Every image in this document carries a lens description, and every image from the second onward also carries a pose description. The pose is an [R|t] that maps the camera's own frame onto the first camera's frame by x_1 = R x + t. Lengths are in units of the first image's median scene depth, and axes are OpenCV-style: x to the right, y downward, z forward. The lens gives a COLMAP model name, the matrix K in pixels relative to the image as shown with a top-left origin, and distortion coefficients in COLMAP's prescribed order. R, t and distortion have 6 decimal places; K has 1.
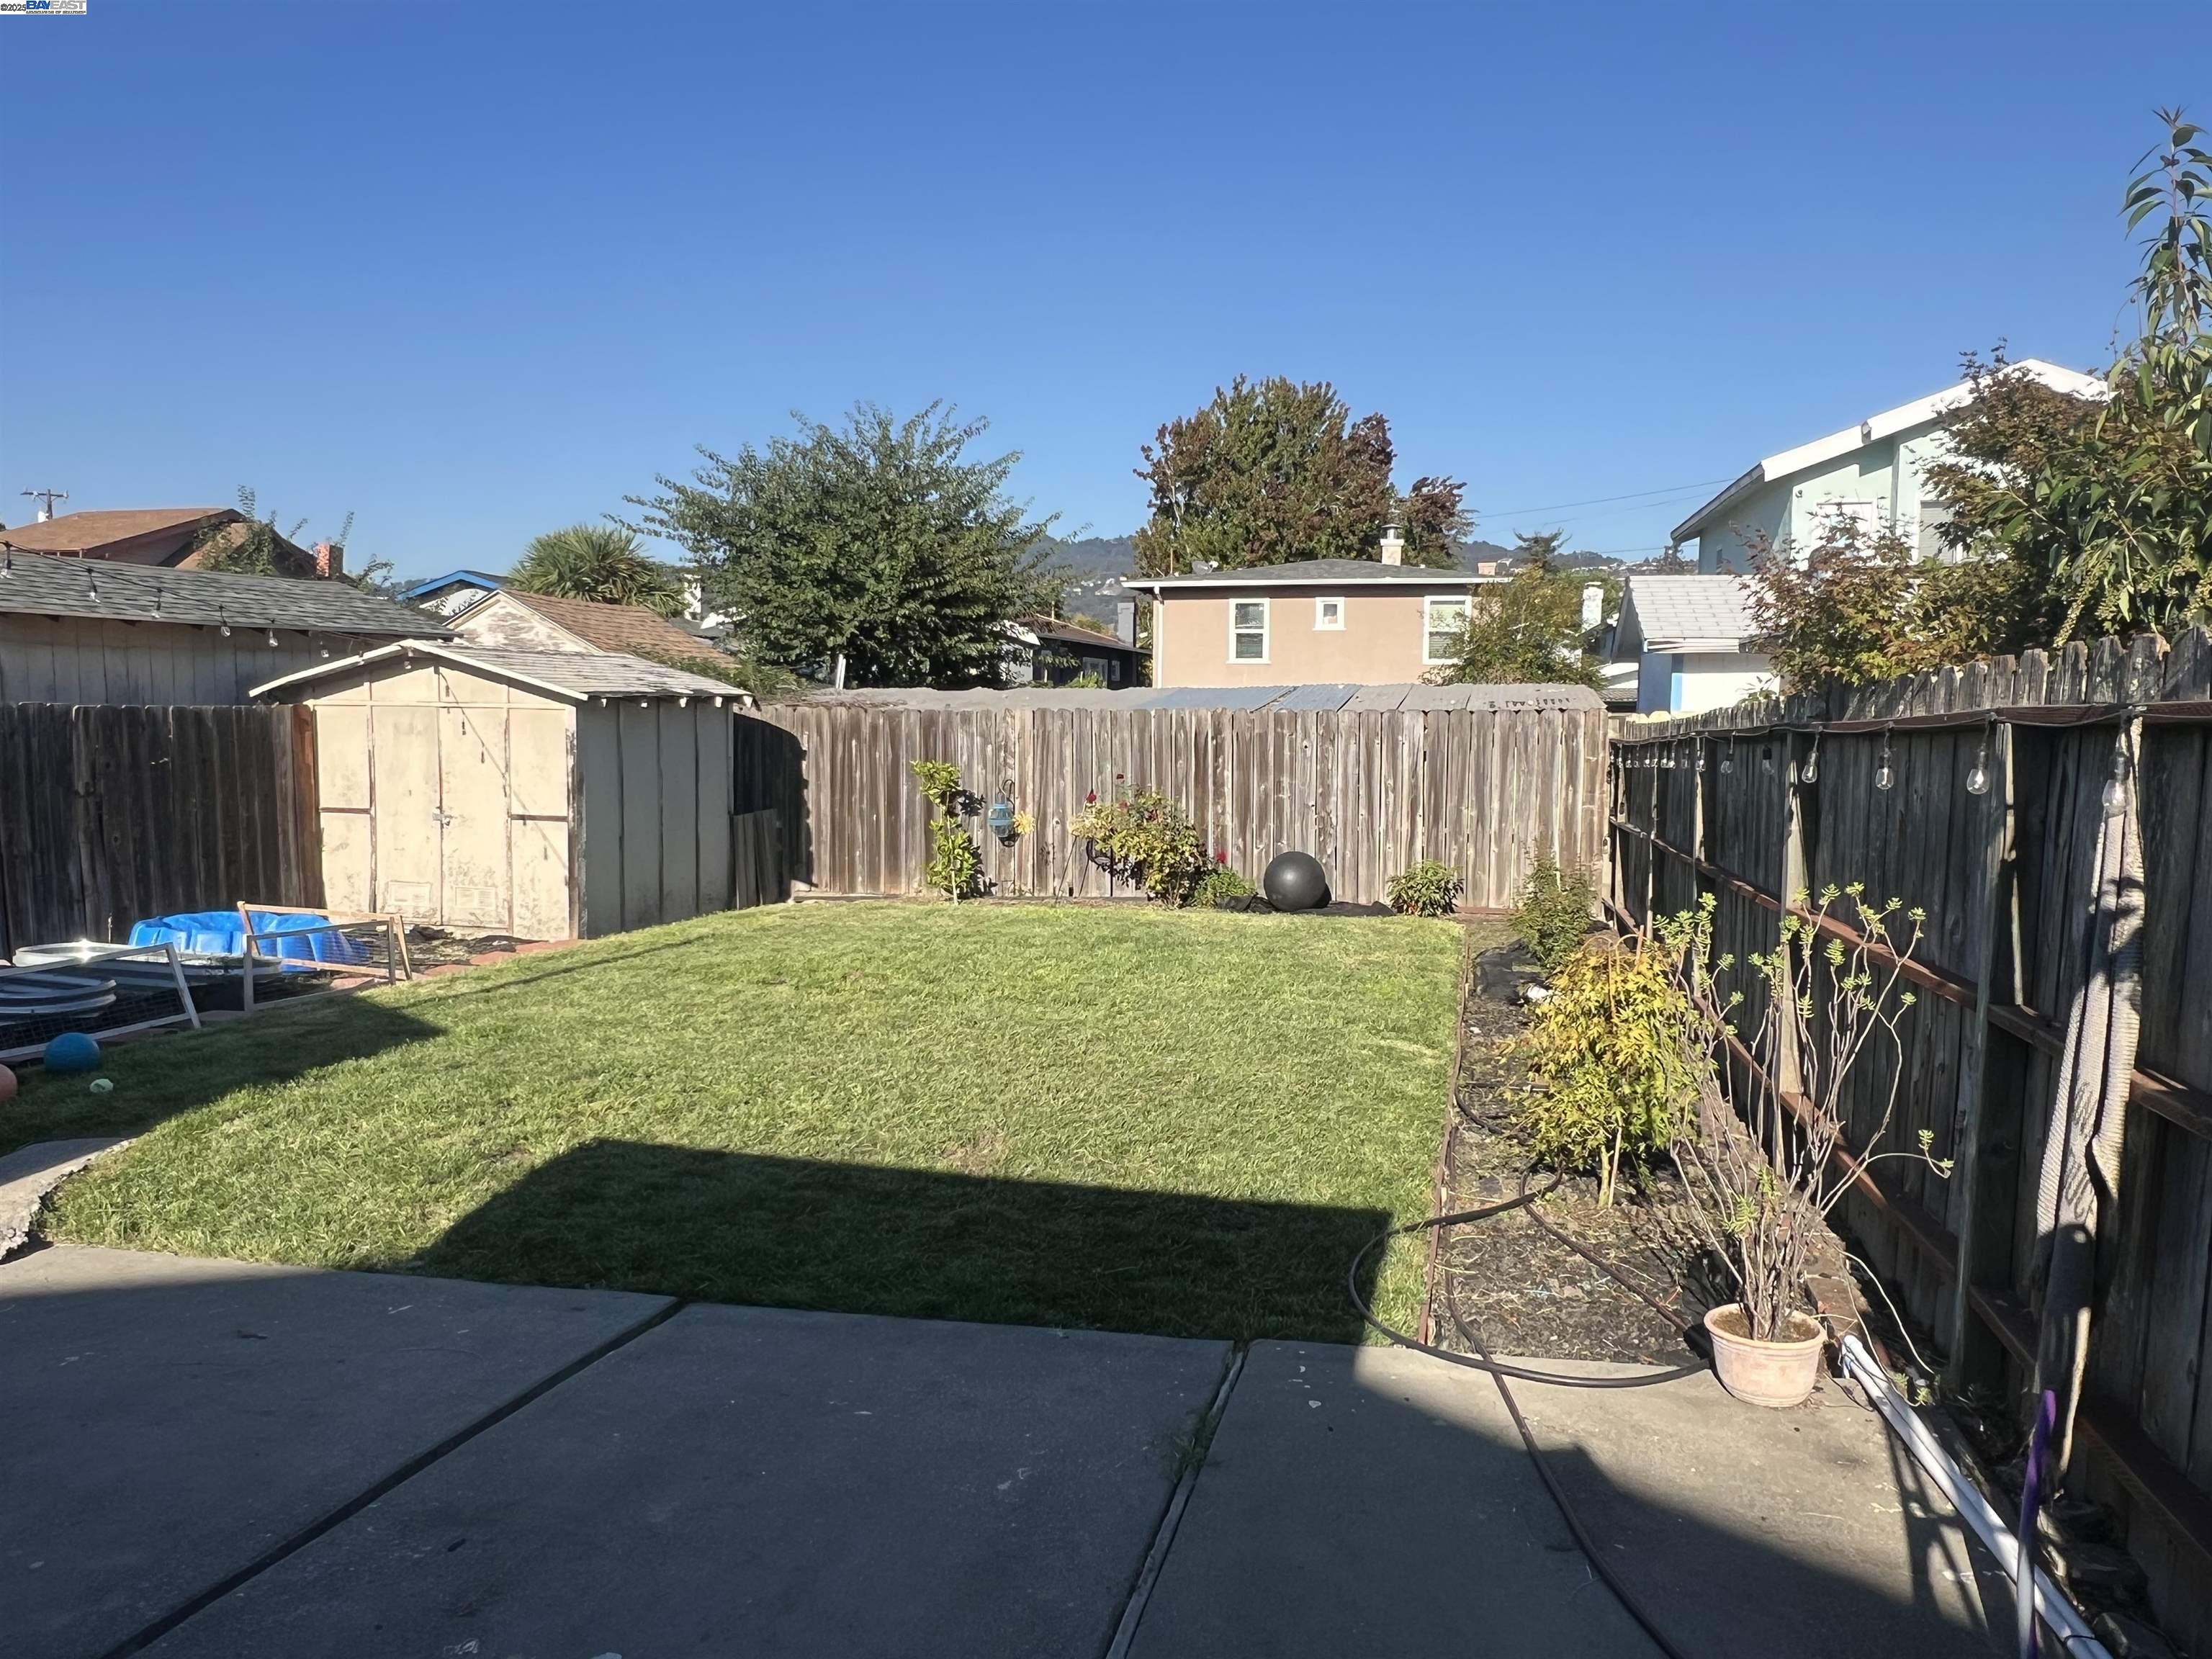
lens RADIAL K [[1515.7, 0, 1095.6], [0, 1515.7, 833.5], [0, 0, 1]] dist [0.000298, -0.003222]
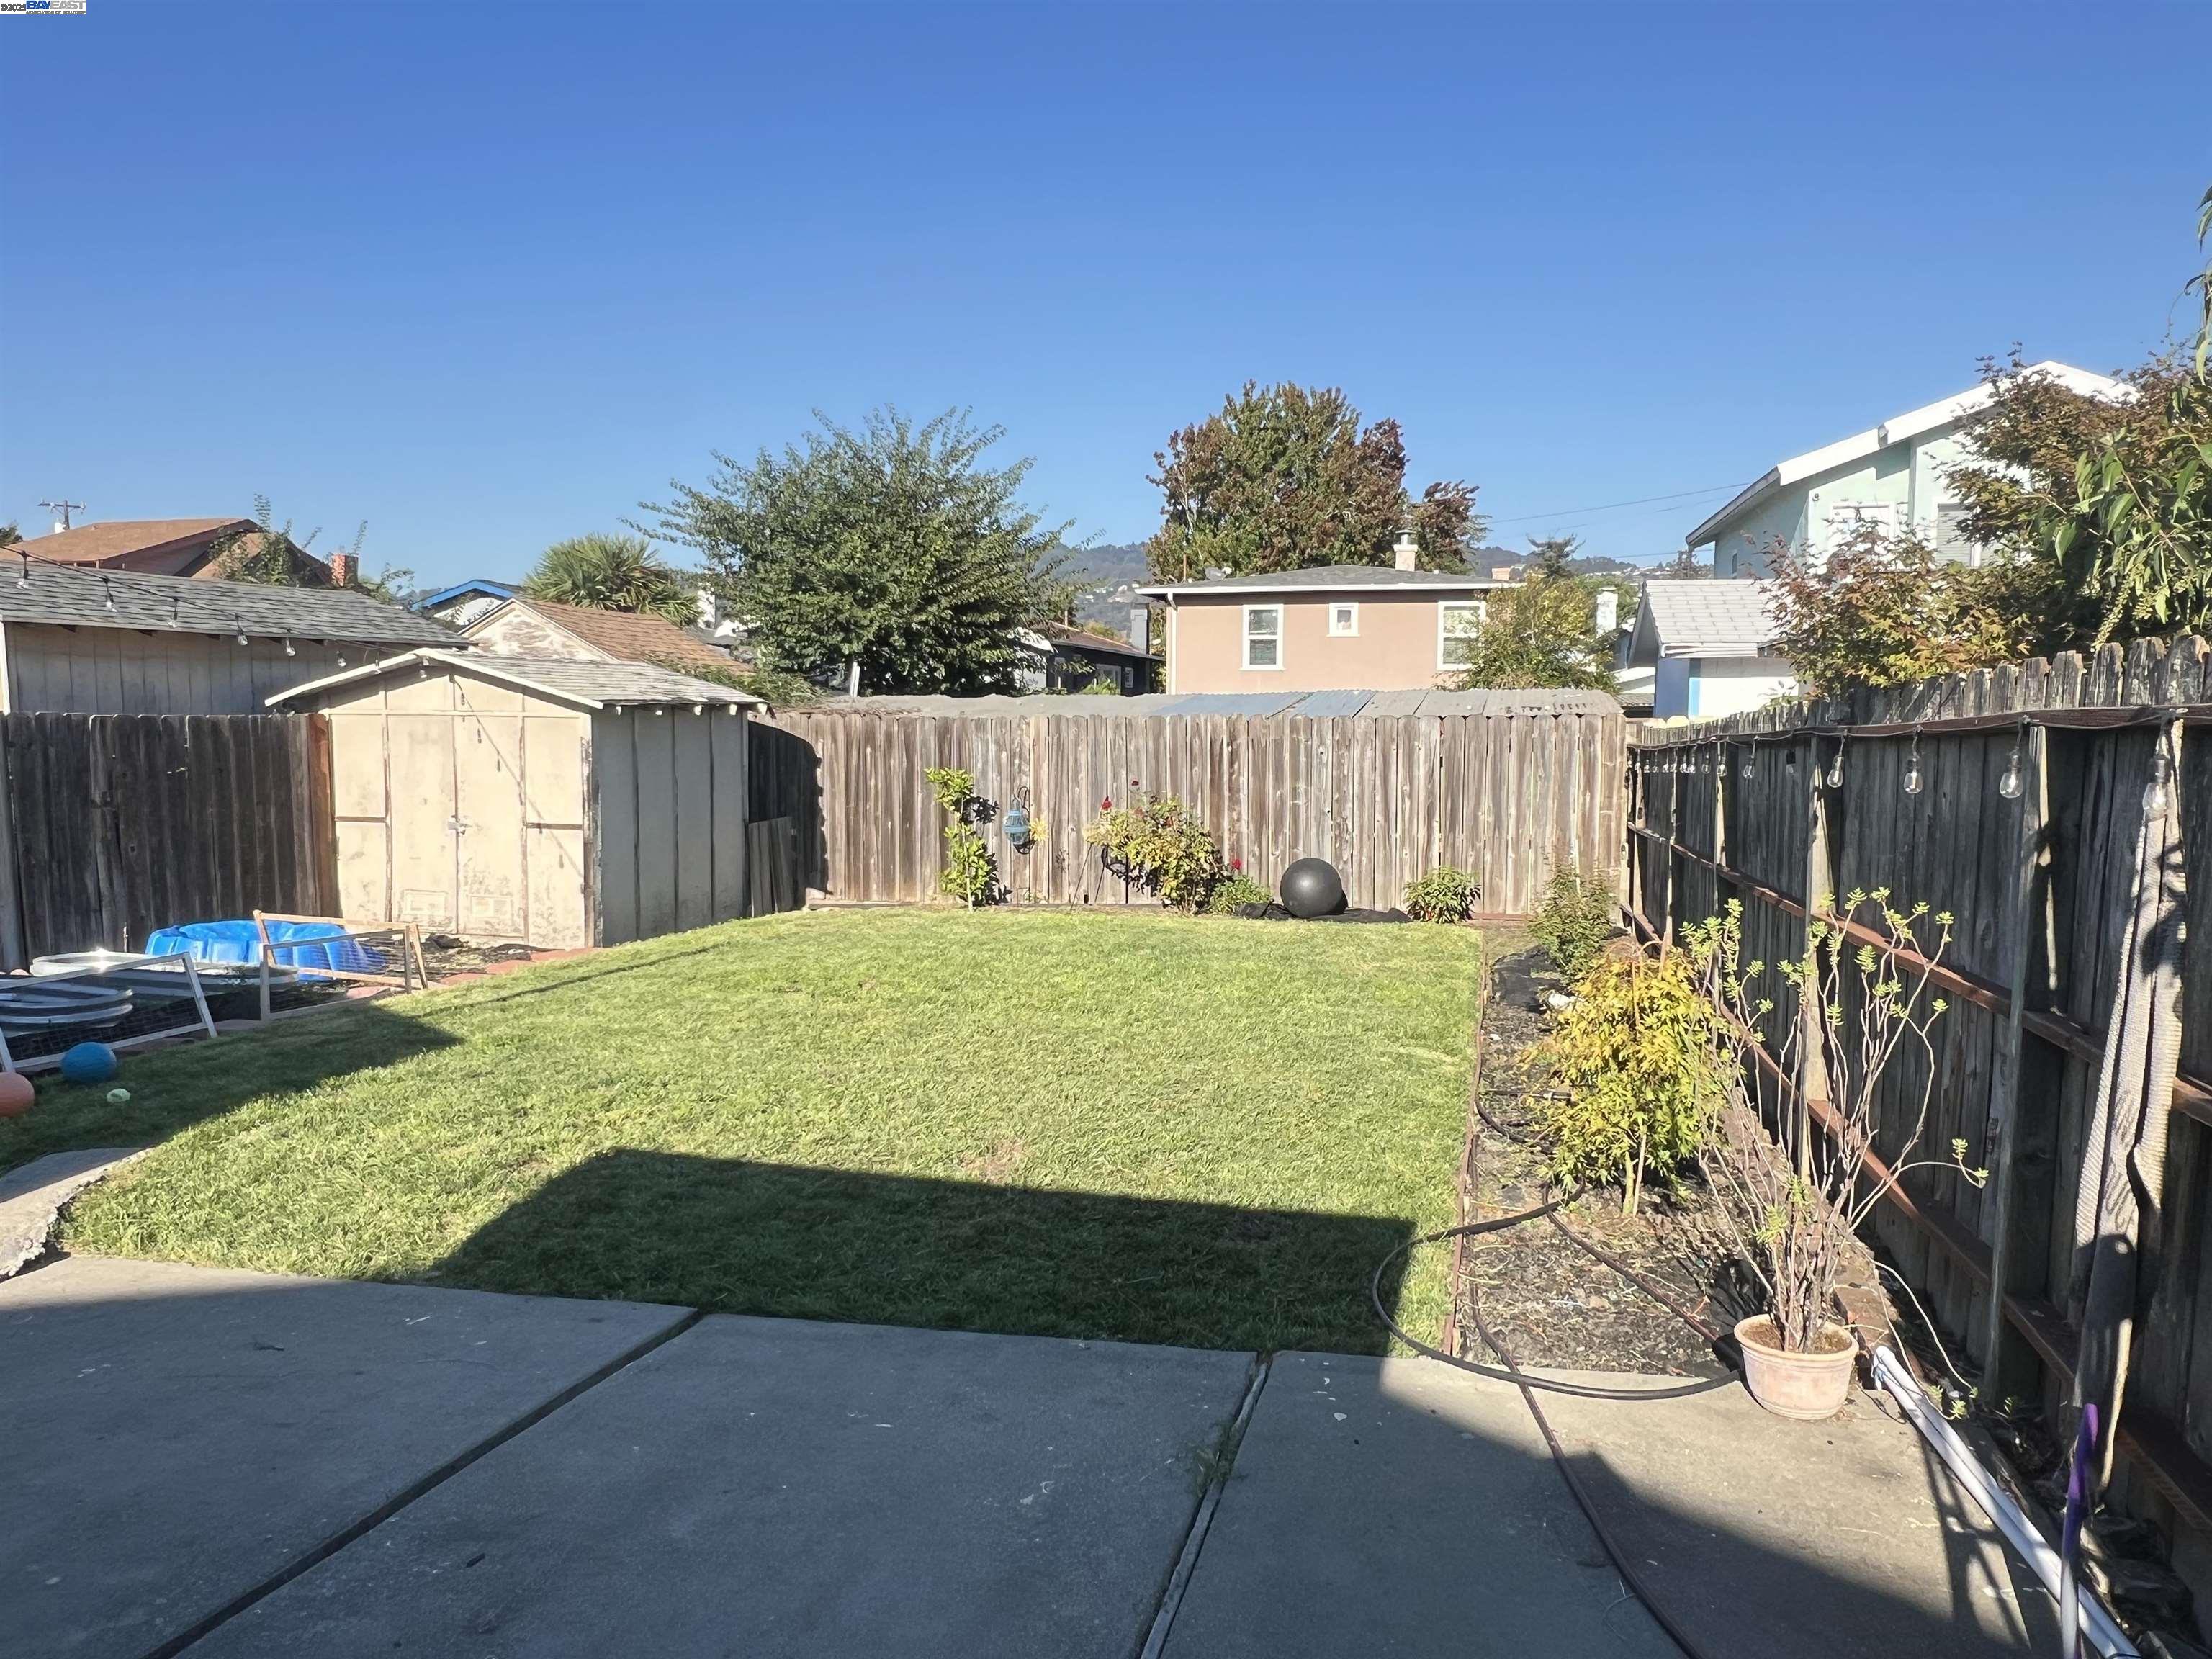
lens RADIAL K [[1515.8, 0, 1099.5], [0, 1515.8, 836.5], [0, 0, 1]] dist [-0.000210, -0.003037]
pose [[0.999979, -0.002628, -0.005991, -0.001555], [0.002612, 0.999993, -0.002566, 0.000015], [0.005998, 0.002550, 0.999979, 0.002477]]
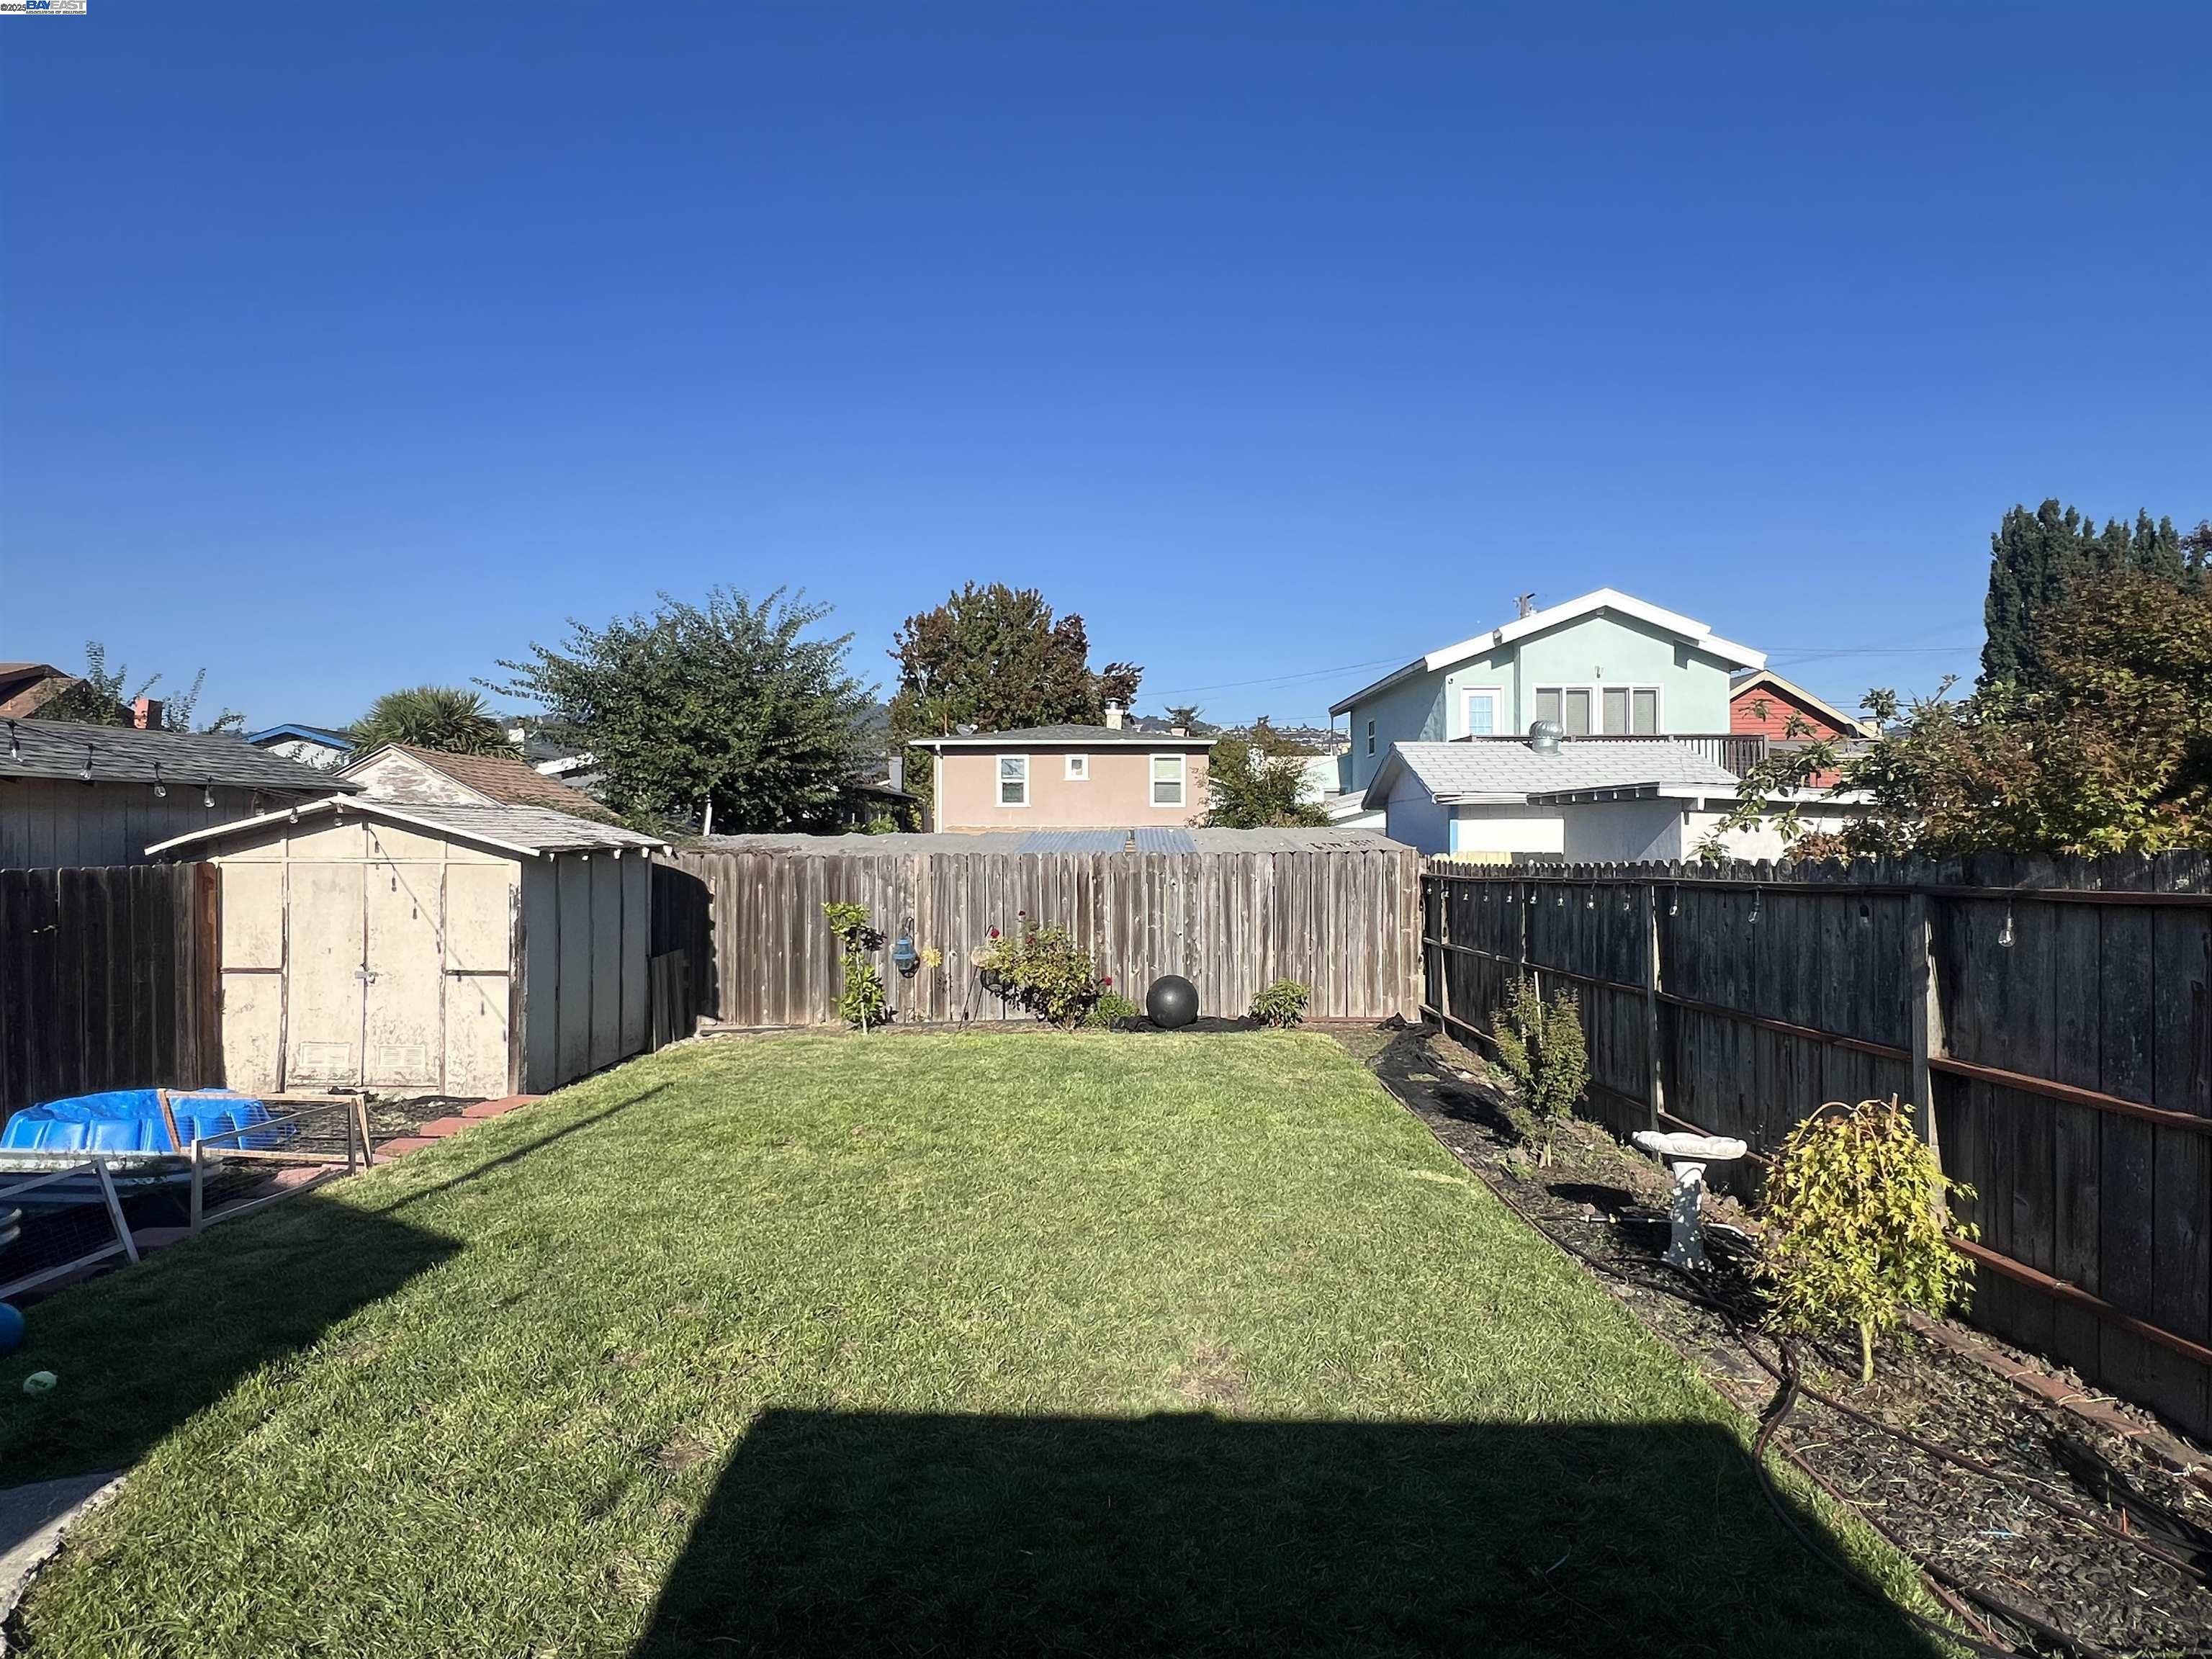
lens RADIAL K [[1179.5, 0, 1100.5], [0, 1179.5, 831.1], [0, 0, 1]] dist [-0.004908, 0.000664]
pose [[0.973744, -0.007787, 0.227514, -0.125394], [0.027640, 0.996065, -0.084204, -0.023383], [-0.225963, 0.088282, 0.970127, 0.128102]]
